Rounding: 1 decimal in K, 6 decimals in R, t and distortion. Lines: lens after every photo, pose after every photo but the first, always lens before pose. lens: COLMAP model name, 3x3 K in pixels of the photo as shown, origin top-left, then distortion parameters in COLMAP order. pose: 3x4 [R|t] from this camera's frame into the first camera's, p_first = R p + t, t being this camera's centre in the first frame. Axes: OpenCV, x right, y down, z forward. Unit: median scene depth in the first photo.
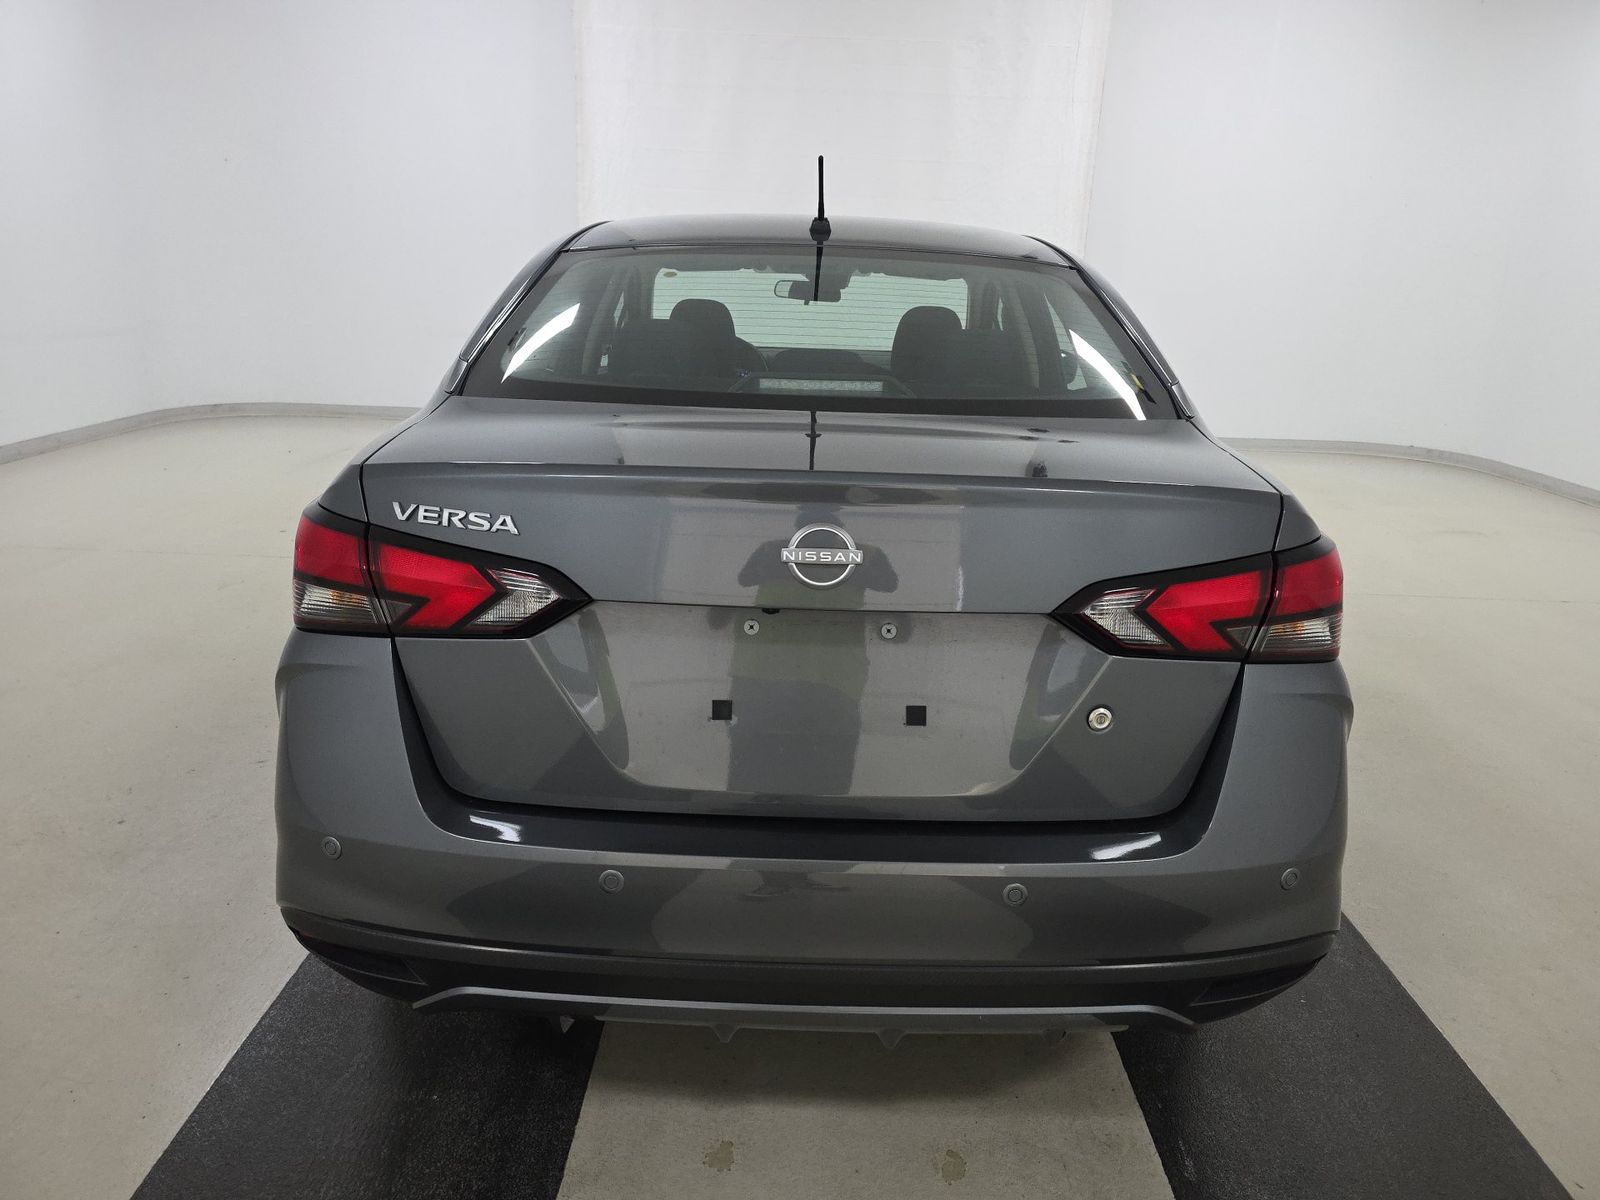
lens RADIAL K [[1079.3, 0, 809.3], [0, 1079.3, 590.1], [0, 0, 1]] dist [0.012110, 0.000530]
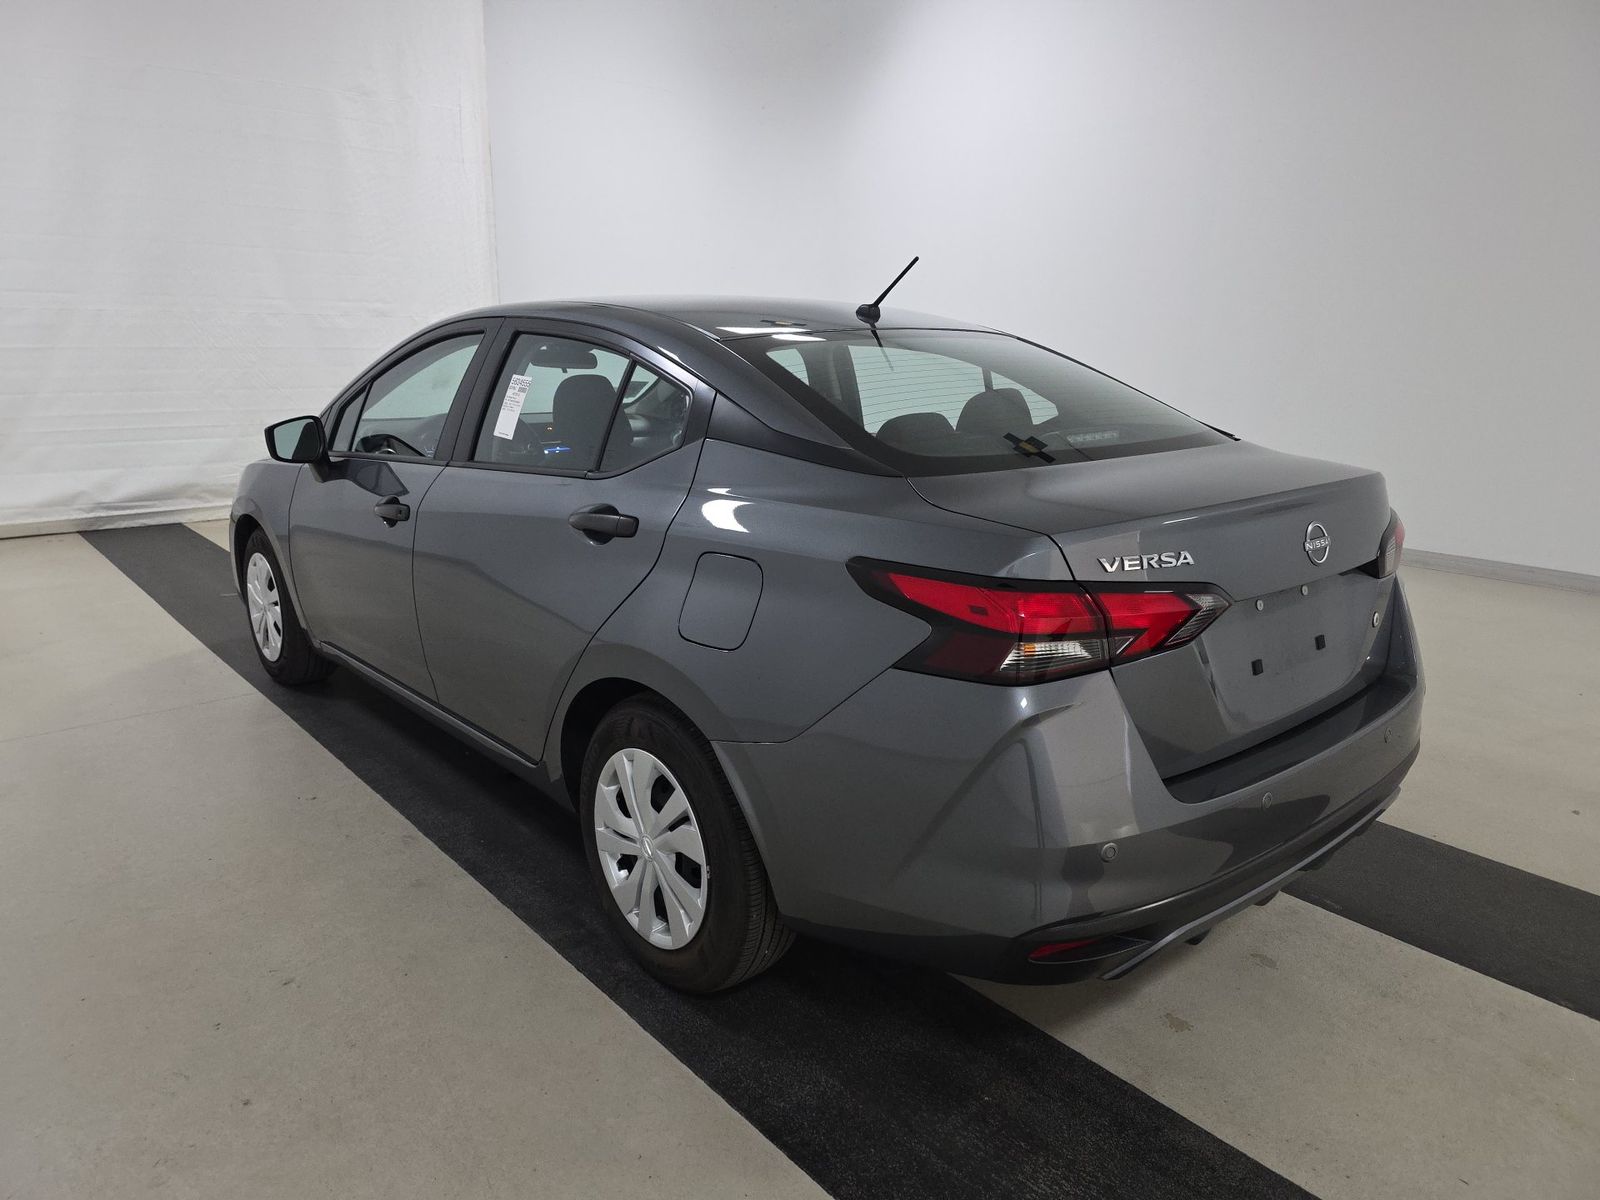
lens RADIAL K [[1079.3, 0, 804.1], [0, 1079.3, 593.8], [0, 0, 1]] dist [0.012110, 0.000530]
pose [[0.755527, -0.179561, 0.630030, -1.396720], [0.200701, 0.978903, 0.038312, -0.154826], [-0.623617, 0.097502, 0.775625, 0.260885]]
